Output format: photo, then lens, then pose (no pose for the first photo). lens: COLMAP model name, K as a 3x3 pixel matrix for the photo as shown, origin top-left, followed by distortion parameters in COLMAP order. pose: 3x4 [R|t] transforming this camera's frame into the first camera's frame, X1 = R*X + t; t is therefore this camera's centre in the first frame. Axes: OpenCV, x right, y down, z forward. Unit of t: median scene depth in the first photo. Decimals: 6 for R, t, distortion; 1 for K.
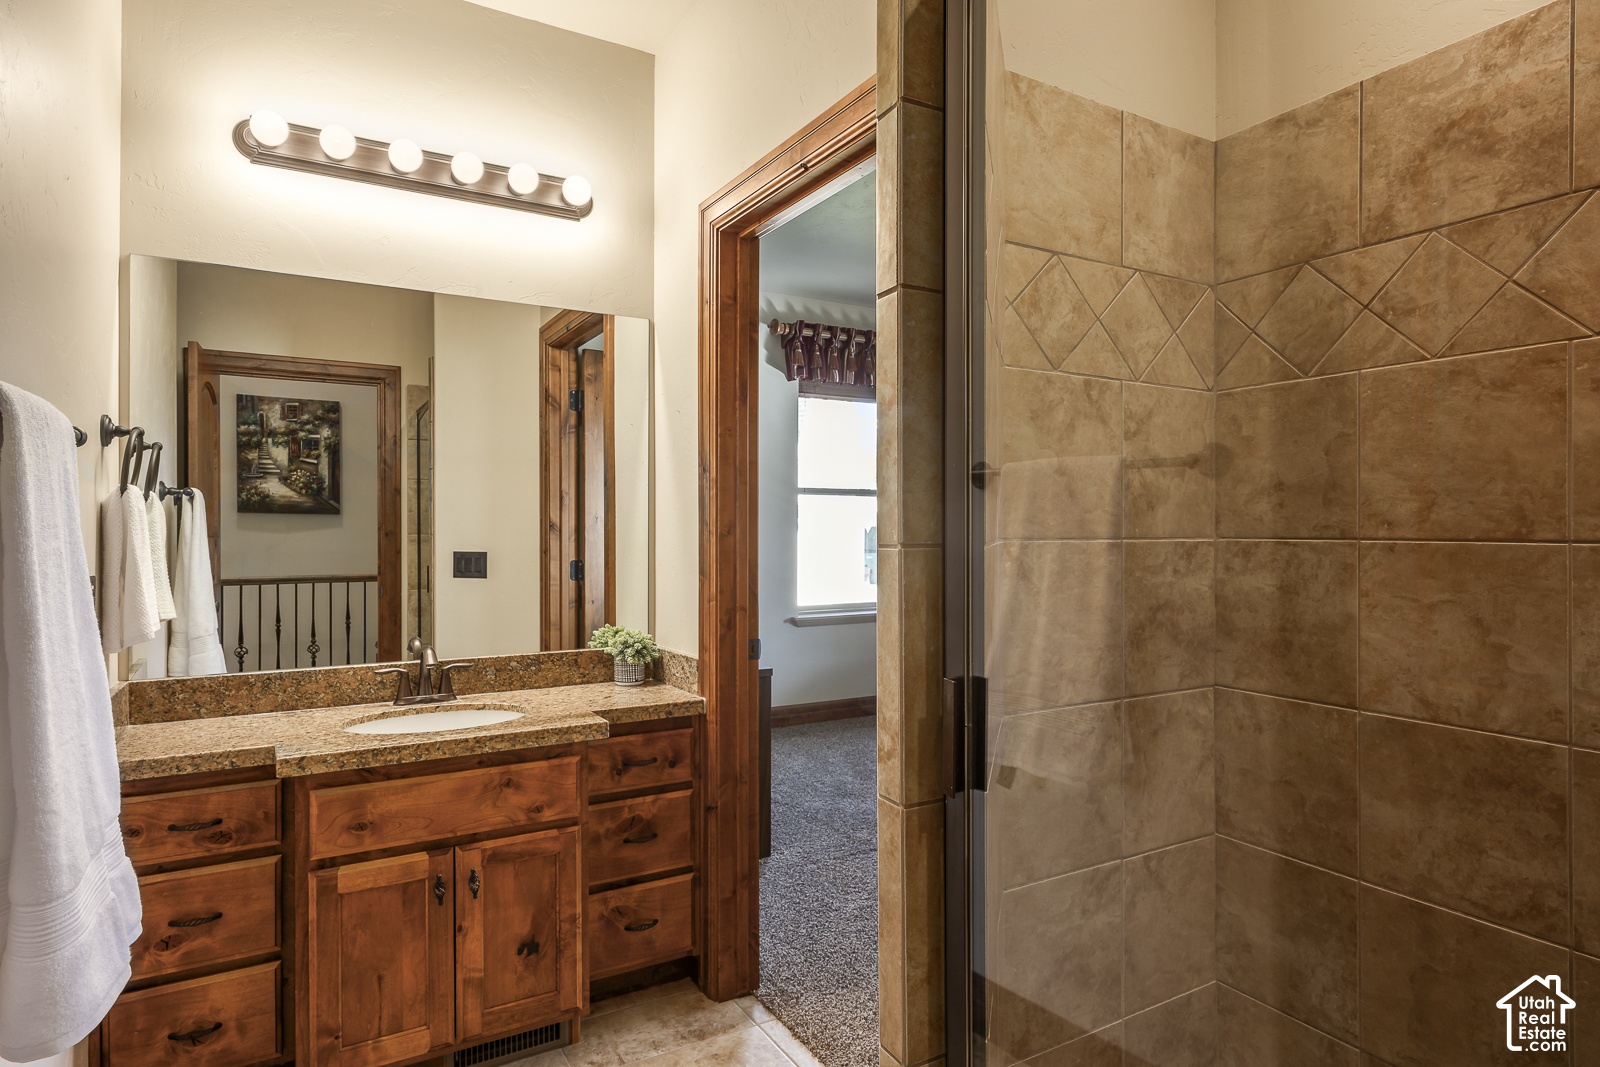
lens RADIAL K [[911.6, 0, 802.3], [0, 911.6, 532.7], [0, 0, 1]] dist [-0.002373, -0.000109]
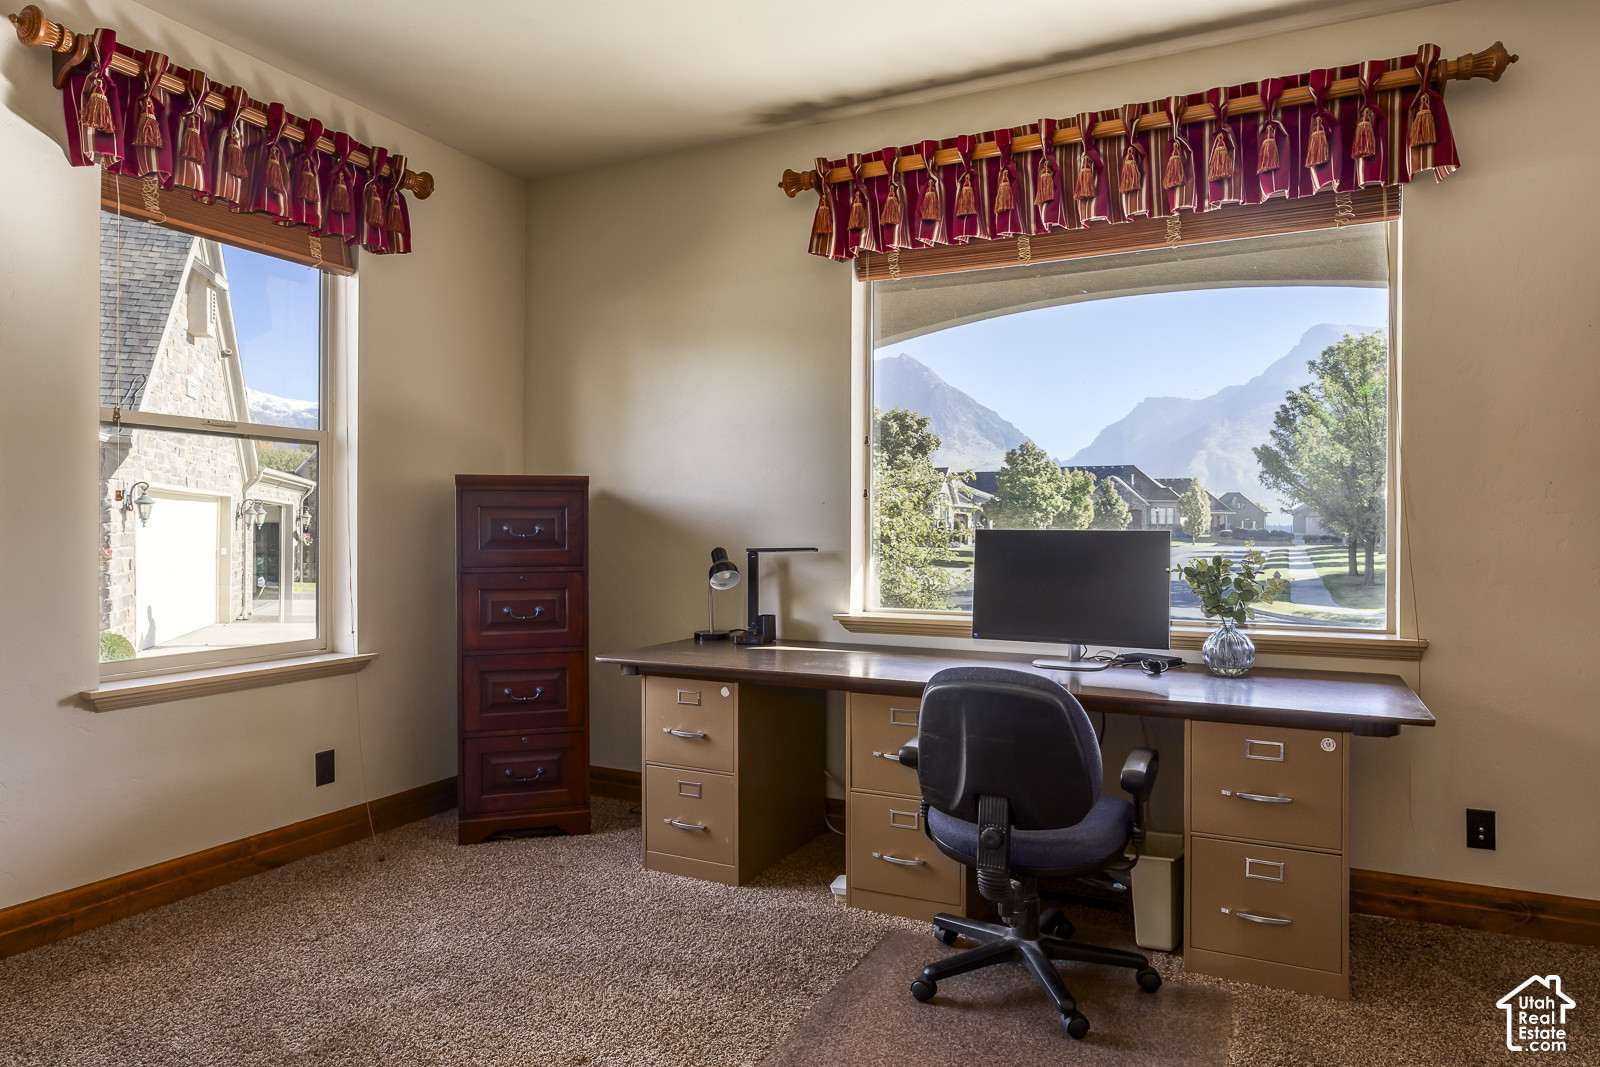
lens RADIAL K [[970.7, 0, 804.9], [0, 970.7, 531.9], [0, 0, 1]] dist [-0.005257, -0.000811]
pose [[0.833057, 0.001065, 0.553187, 0.021826], [-0.002080, 0.999997, 0.001207, 0.012461], [-0.553184, -0.002156, 0.833057, 0.406590]]
